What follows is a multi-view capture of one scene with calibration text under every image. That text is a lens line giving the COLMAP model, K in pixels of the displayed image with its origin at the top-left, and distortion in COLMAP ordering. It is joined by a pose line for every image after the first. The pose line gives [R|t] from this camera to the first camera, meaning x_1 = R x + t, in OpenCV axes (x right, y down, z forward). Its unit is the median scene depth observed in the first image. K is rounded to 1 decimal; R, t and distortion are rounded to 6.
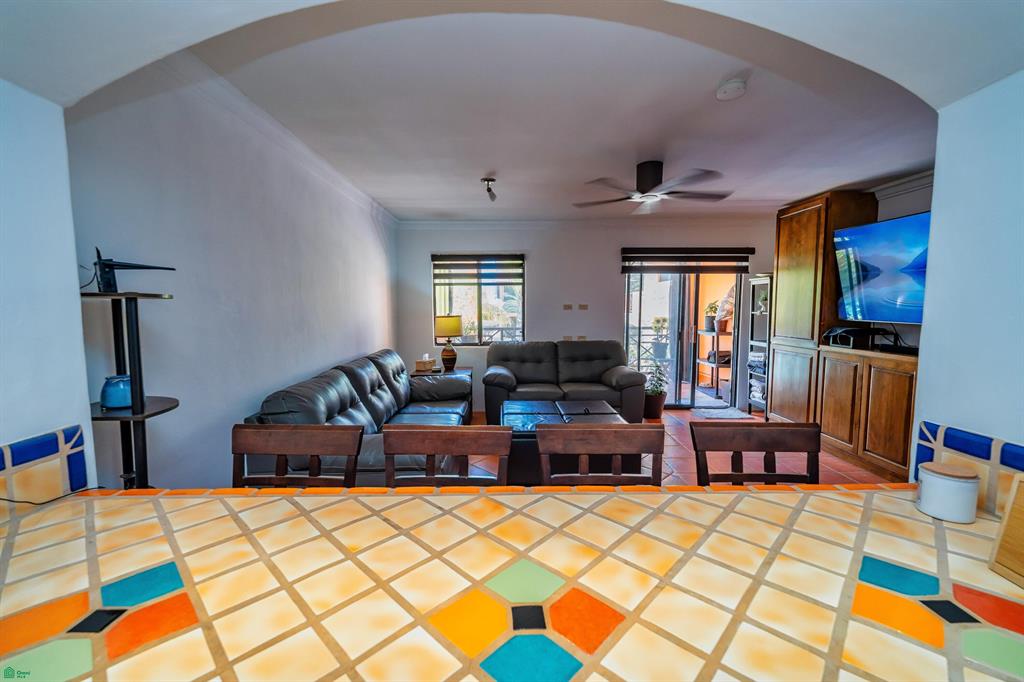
lens RADIAL K [[425.2, 0, 507.6], [0, 425.2, 346.8], [0, 0, 1]] dist [0.006740, -0.003513]
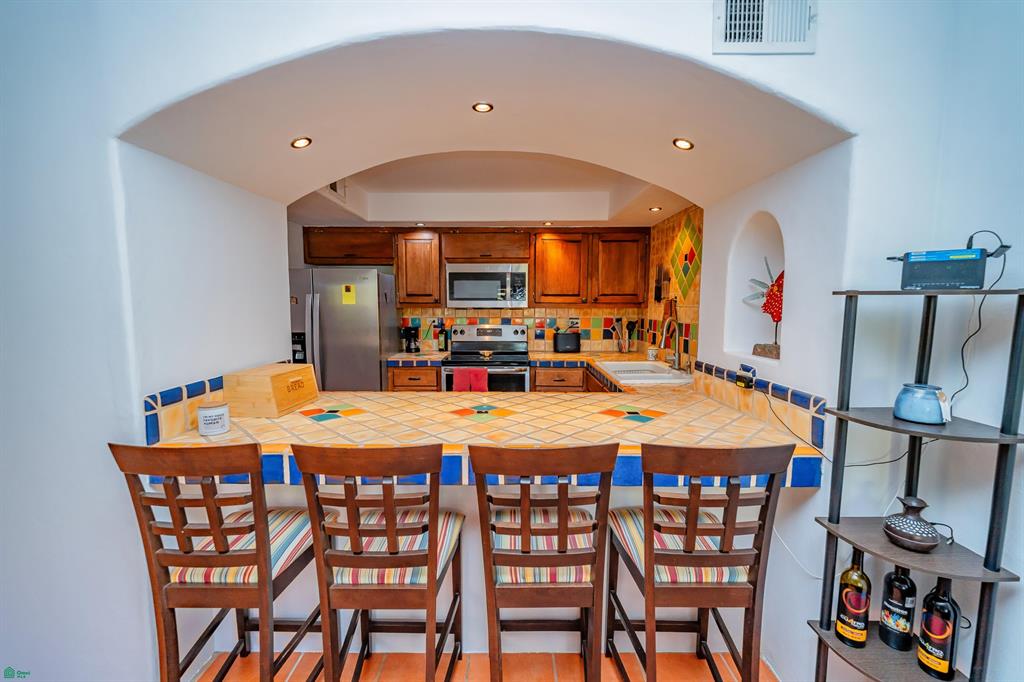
lens RADIAL K [[425.2, 0, 510.9], [0, 425.2, 344.8], [0, 0, 1]] dist [0.006740, -0.003513]
pose [[-0.999960, -0.000337, 0.008977, -0.022822], [0.001449, 0.980163, 0.198189, -0.050263], [-0.008866, 0.198194, -0.980123, 0.502798]]
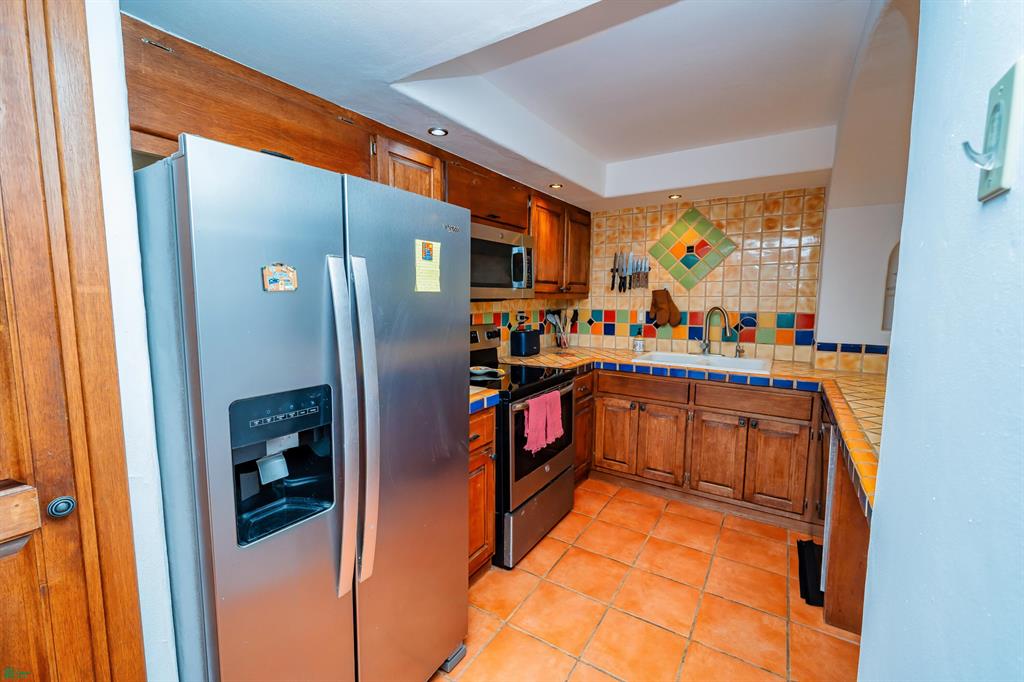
lens RADIAL K [[425.2, 0, 505.8], [0, 425.2, 342.8], [0, 0, 1]] dist [0.006740, -0.003513]
pose [[-0.554279, 0.094157, -0.826988, 0.440688], [-0.083778, 0.982223, 0.167983, 0.003468], [0.828104, 0.162393, -0.536538, 0.006854]]
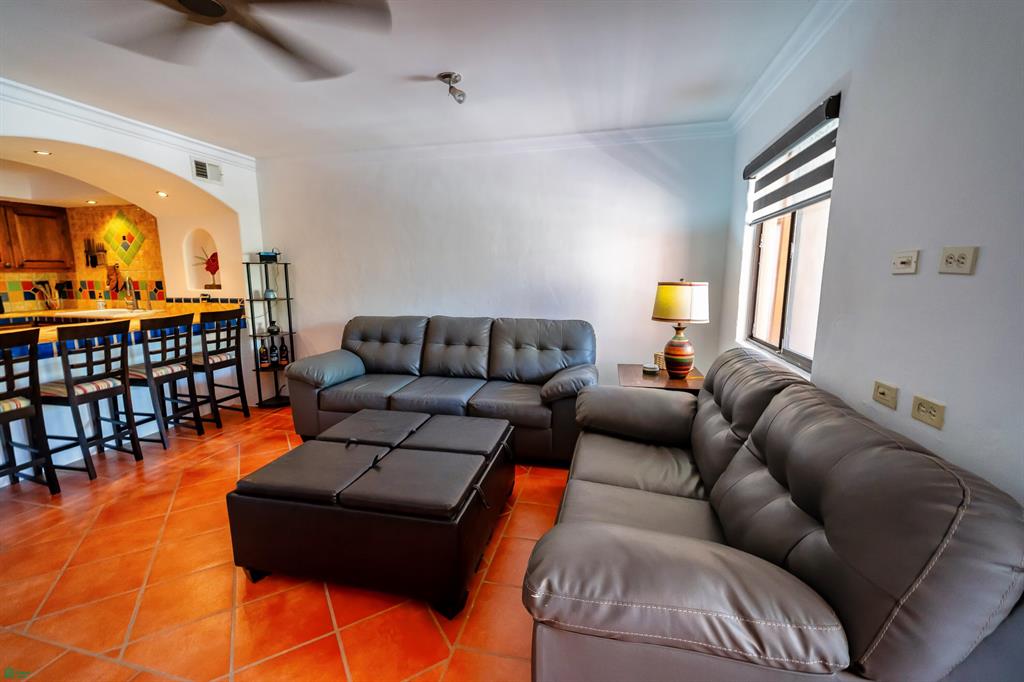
lens RADIAL K [[425.2, 0, 509.7], [0, 425.2, 340.9], [0, 0, 1]] dist [0.006740, -0.003513]
pose [[-0.239006, 0.158400, -0.958011, 0.478680], [-0.093558, 0.978258, 0.185088, -0.083836], [0.966500, 0.133867, -0.218990, 0.949290]]
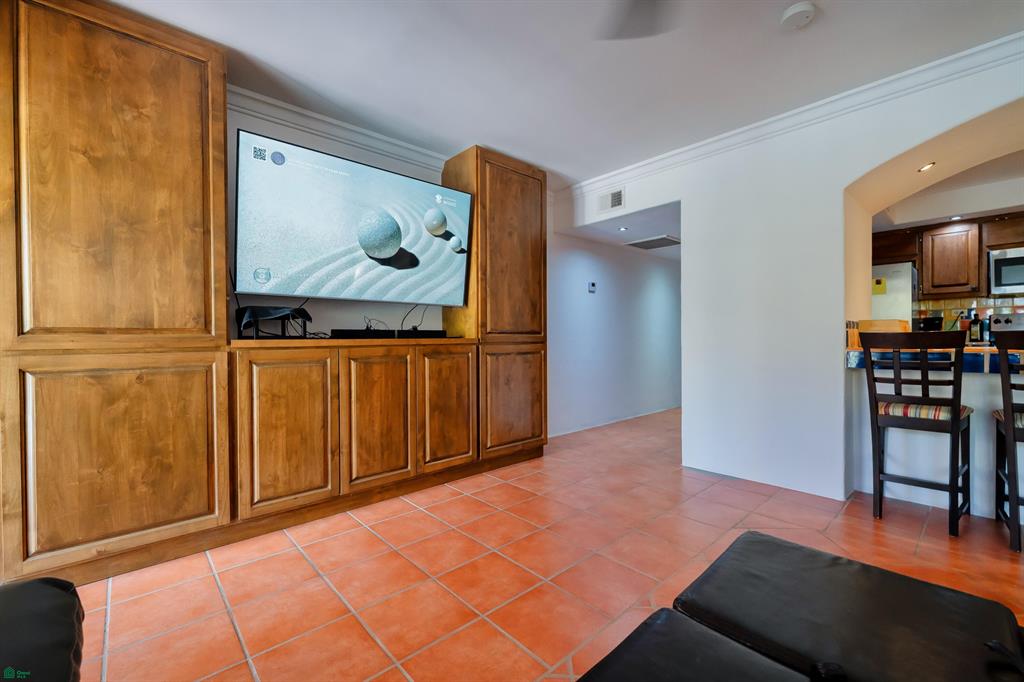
lens RADIAL K [[425.2, 0, 509.6], [0, 425.2, 339.6], [0, 0, 1]] dist [0.006740, -0.003513]
pose [[-0.665244, 0.007457, 0.746589, 0.104726], [0.085931, 0.994070, 0.066640, -0.008373], [-0.741664, 0.108488, -0.661940, 0.902540]]
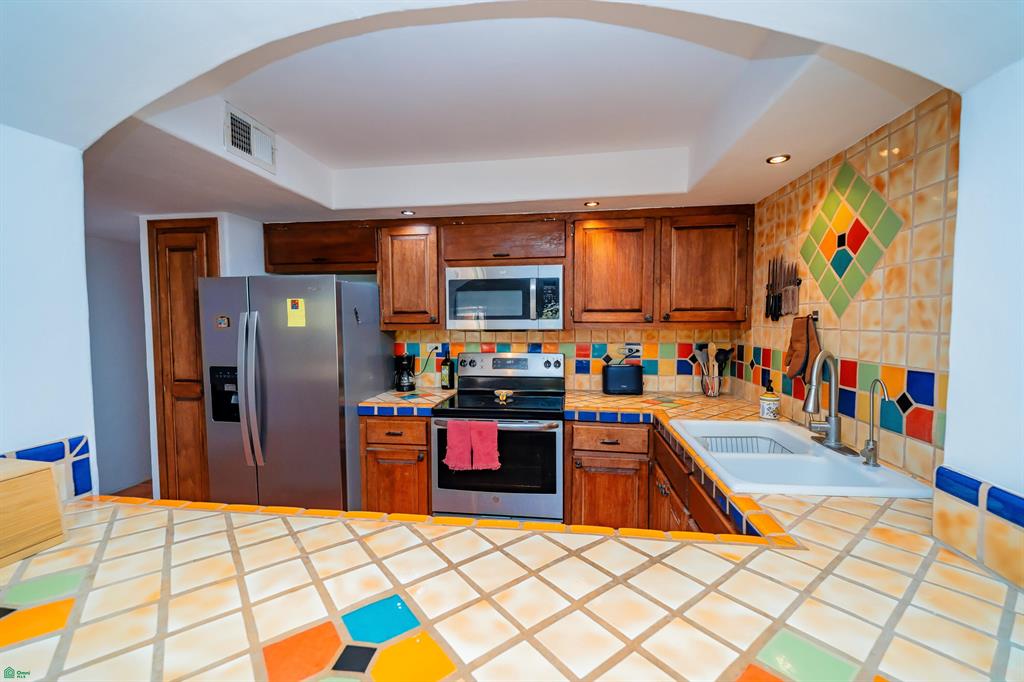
lens RADIAL K [[425.2, 0, 508.2], [0, 425.2, 339.7], [0, 0, 1]] dist [0.006740, -0.003513]
pose [[-0.989447, 0.000625, 0.144891, -0.056495], [0.022164, 0.988875, 0.147088, -0.028906], [-0.143187, 0.148747, -0.978454, 0.252797]]
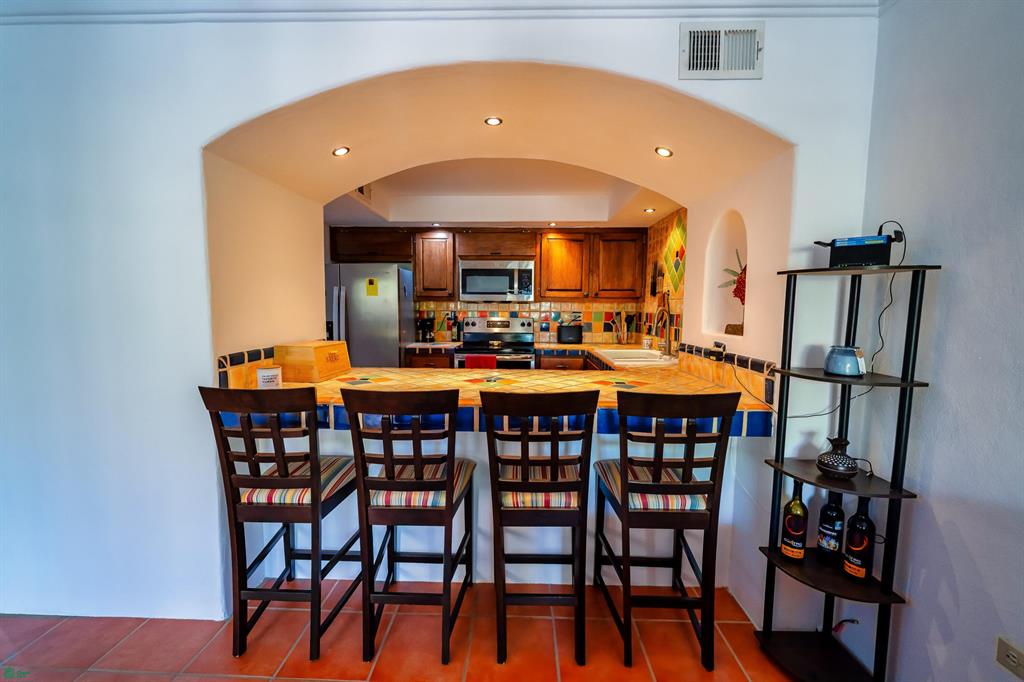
lens RADIAL K [[425.2, 0, 510.7], [0, 425.2, 343.5], [0, 0, 1]] dist [0.006740, -0.003513]
pose [[-0.999506, -0.007648, 0.030482, -0.027925], [-0.001872, 0.982704, 0.185175, -0.036452], [-0.031371, 0.185026, -0.982233, 0.569970]]
